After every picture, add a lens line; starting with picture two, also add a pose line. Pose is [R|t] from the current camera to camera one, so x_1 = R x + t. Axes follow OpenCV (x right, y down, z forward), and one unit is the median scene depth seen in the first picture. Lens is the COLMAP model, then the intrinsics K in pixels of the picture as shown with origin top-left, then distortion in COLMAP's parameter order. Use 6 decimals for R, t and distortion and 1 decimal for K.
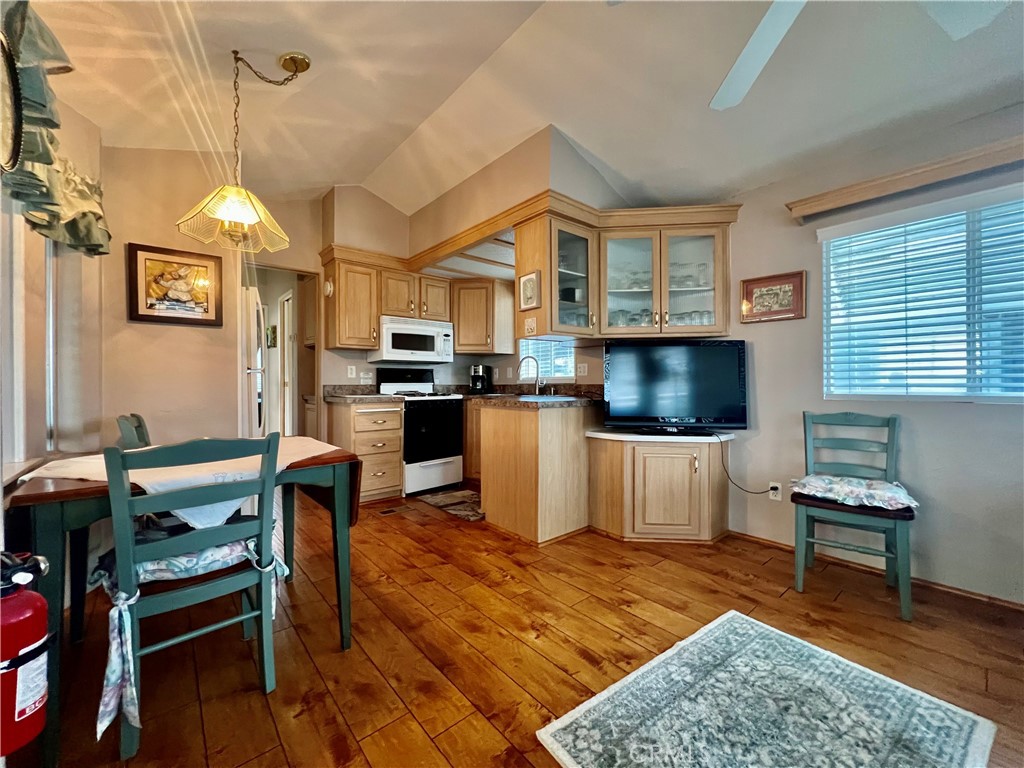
lens RADIAL K [[415.7, 0, 513.8], [0, 415.7, 383.5], [0, 0, 1]] dist [0.000102, -0.000287]
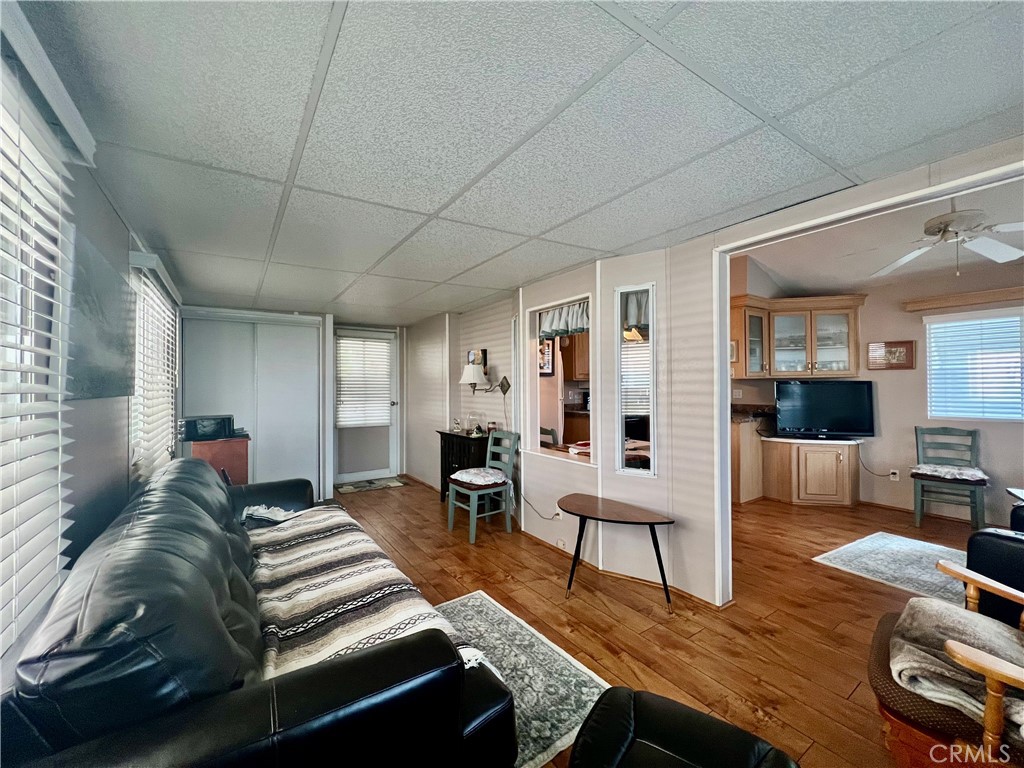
lens RADIAL K [[415.7, 0, 510.3], [0, 415.7, 382.8], [0, 0, 1]] dist [0.000102, -0.000287]
pose [[0.993481, -0.004379, -0.113914, -0.696802], [0.003290, 0.999947, -0.009746, -0.092496], [0.113951, 0.009308, 0.993443, -0.809587]]
